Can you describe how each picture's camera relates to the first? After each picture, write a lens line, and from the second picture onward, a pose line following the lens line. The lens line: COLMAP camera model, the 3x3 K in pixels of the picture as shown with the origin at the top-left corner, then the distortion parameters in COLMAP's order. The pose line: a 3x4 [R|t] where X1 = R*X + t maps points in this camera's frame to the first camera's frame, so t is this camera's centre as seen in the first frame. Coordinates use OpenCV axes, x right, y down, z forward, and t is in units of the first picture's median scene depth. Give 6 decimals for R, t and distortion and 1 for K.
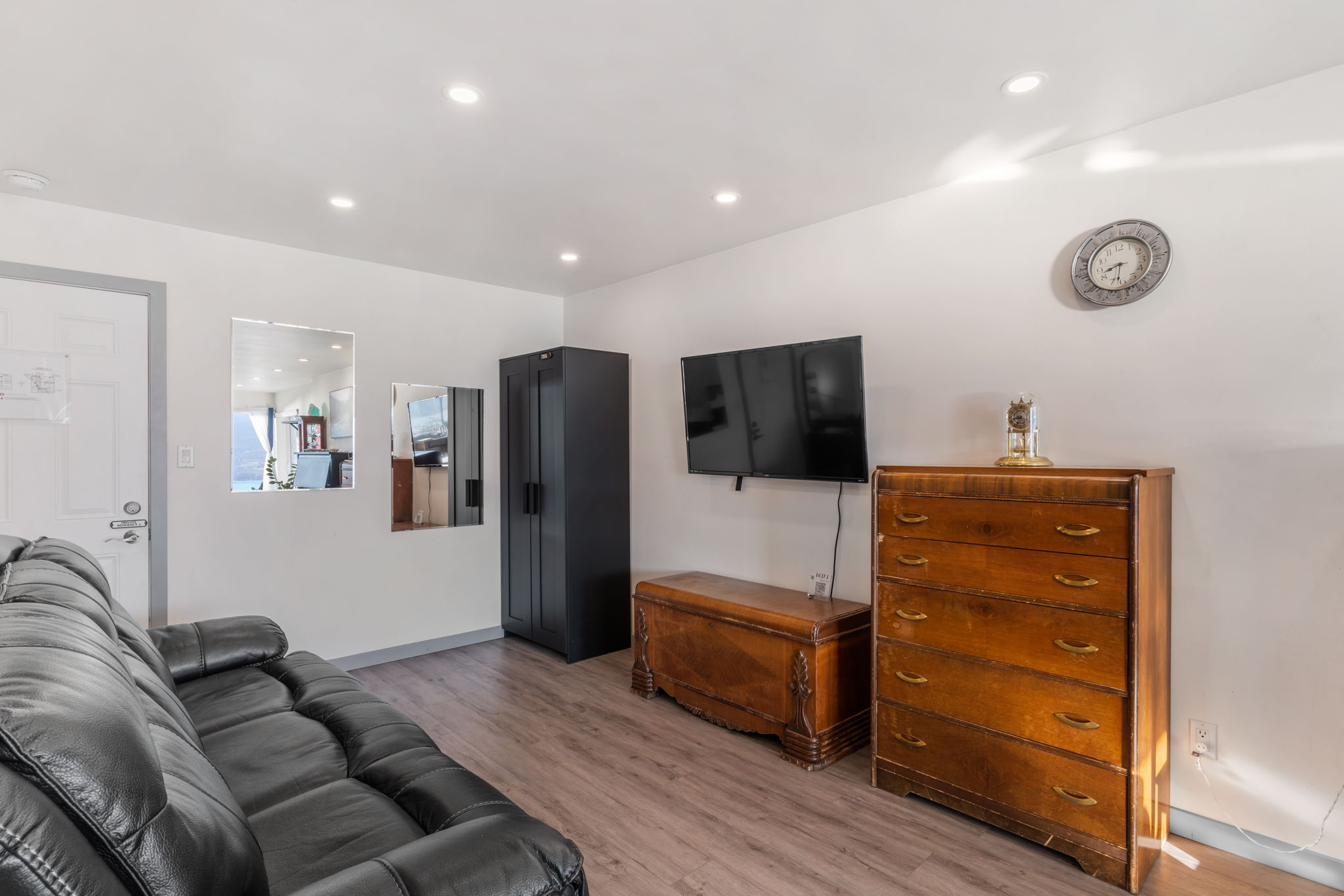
lens RADIAL K [[644.0, 0, 672.0], [0, 644.0, 448.0], [0, 0, 1]] dist [0.001674, 0.000206]
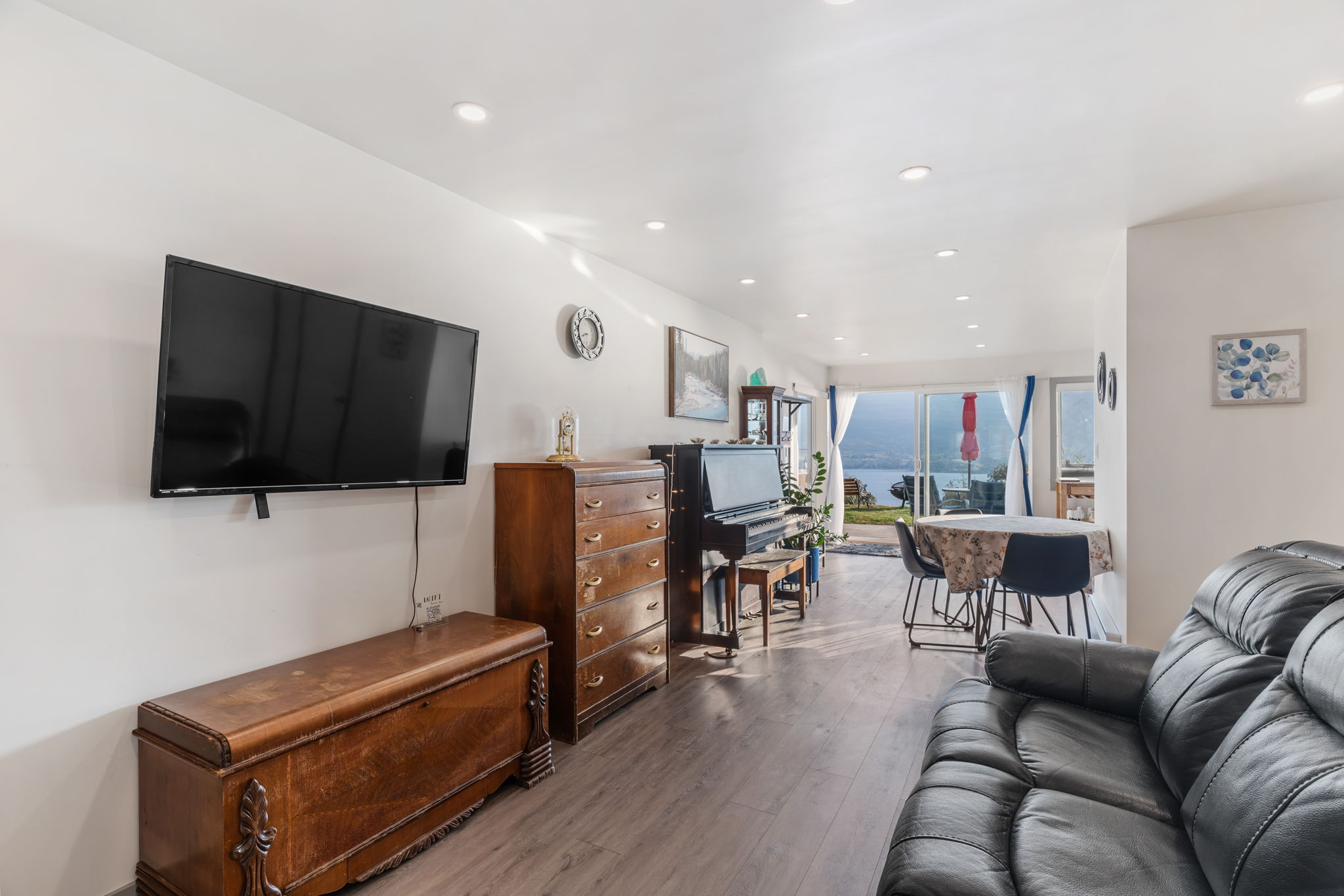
lens RADIAL K [[644.0, 0, 672.0], [0, 644.0, 448.0], [0, 0, 1]] dist [0.001674, 0.000206]
pose [[-0.308076, 0.003375, 0.951356, -0.742475], [-0.003898, 0.999981, -0.004809, 0.004058], [-0.951354, -0.005190, -0.308056, 1.067689]]
